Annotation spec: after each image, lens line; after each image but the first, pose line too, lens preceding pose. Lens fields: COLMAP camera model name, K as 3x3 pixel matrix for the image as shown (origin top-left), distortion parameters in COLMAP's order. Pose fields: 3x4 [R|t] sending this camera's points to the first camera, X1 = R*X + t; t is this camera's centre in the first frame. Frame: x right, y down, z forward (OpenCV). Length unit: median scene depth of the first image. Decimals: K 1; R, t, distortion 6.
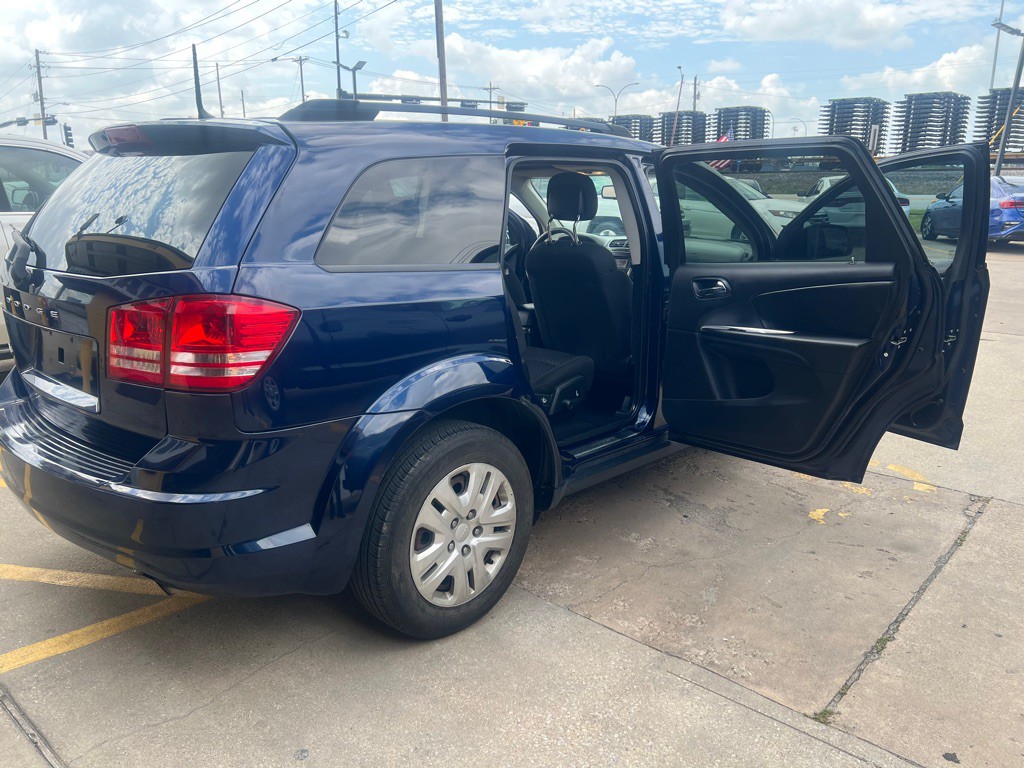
lens RADIAL K [[760.3, 0, 516.8], [0, 760.3, 379.9], [0, 0, 1]] dist [0.036252, -0.044153]
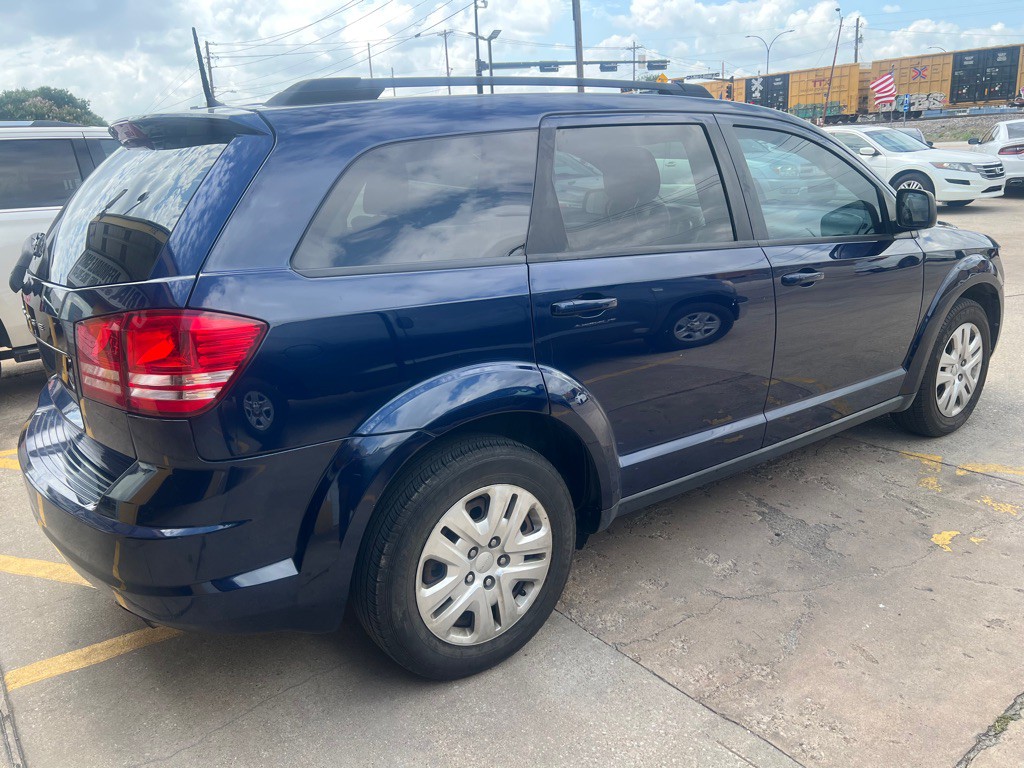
lens RADIAL K [[764.5, 0, 518.1], [0, 764.5, 369.9], [0, 0, 1]] dist [0.038184, -0.044727]
pose [[0.983889, 0.002649, -0.178759, 0.125107], [0.002473, 0.999593, 0.028423, -0.048034], [0.178762, -0.028407, 0.983482, 0.136102]]
